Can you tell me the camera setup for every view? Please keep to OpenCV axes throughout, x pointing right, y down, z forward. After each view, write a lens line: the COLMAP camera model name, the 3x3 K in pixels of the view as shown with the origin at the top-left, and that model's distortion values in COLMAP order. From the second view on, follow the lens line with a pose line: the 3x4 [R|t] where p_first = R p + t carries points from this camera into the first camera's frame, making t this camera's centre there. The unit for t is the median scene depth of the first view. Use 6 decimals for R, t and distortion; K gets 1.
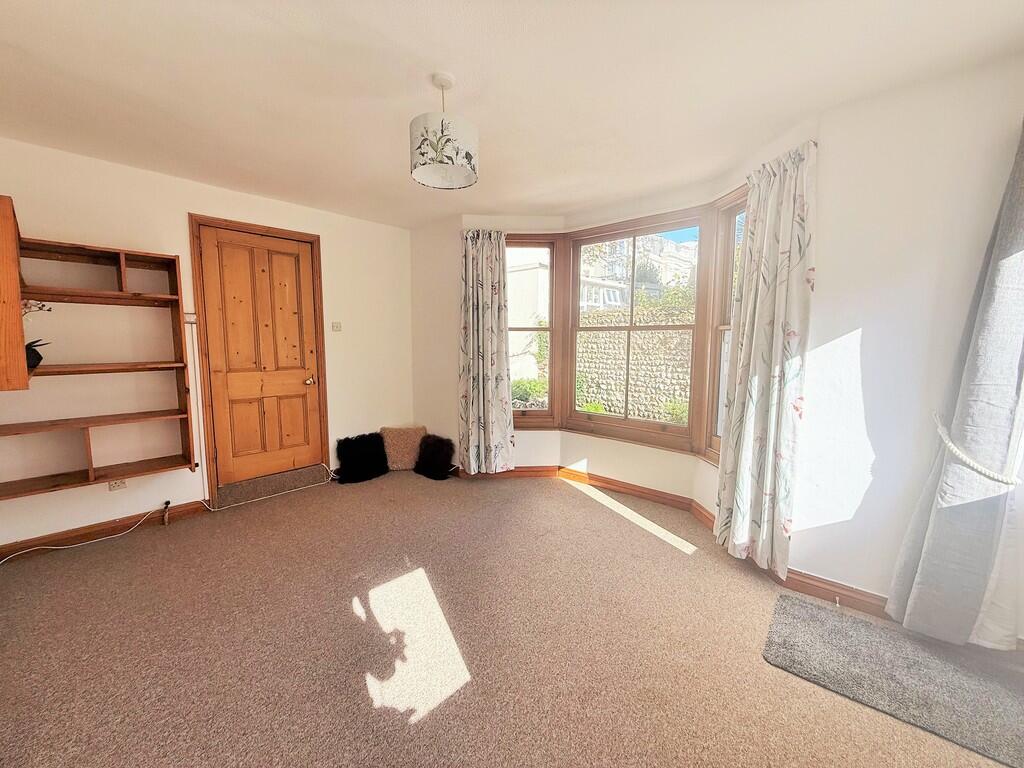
lens RADIAL K [[396.7, 0, 509.8], [0, 396.7, 386.1], [0, 0, 1]] dist [-0.001921, 0.000312]
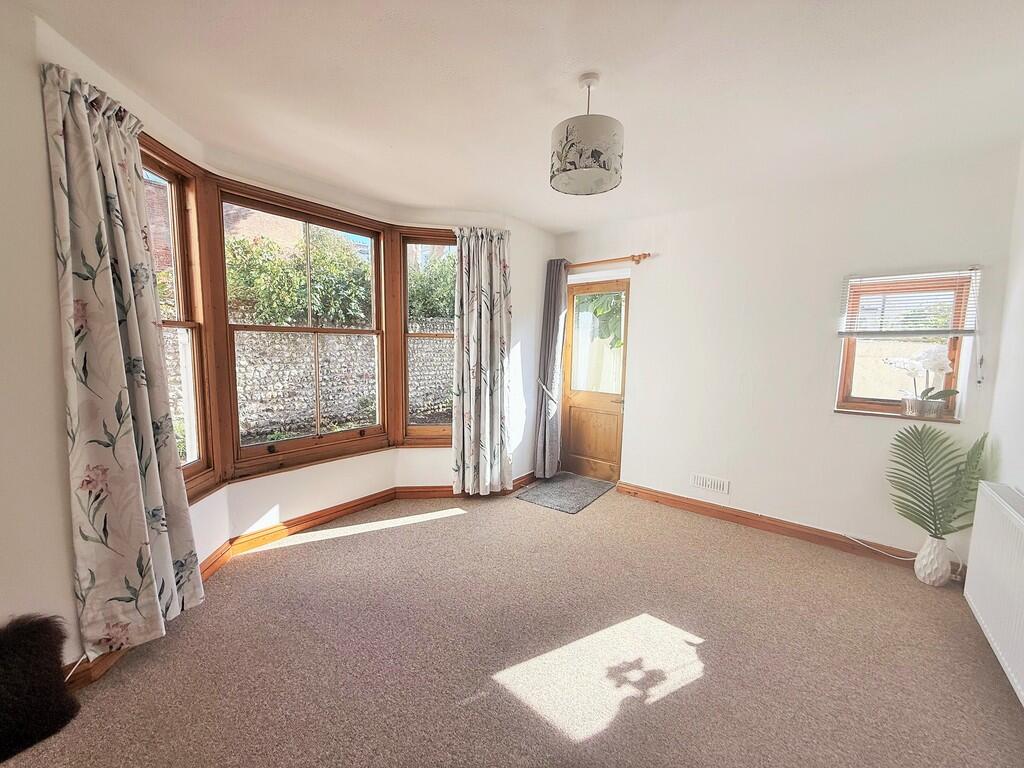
lens RADIAL K [[396.7, 0, 508.7], [0, 396.7, 382.2], [0, 0, 1]] dist [-0.001921, 0.000312]
pose [[-0.029917, -0.101846, 0.994350, -0.746077], [0.096467, 0.989858, 0.104288, -0.110009], [-0.994886, 0.099042, -0.019788, 0.800373]]
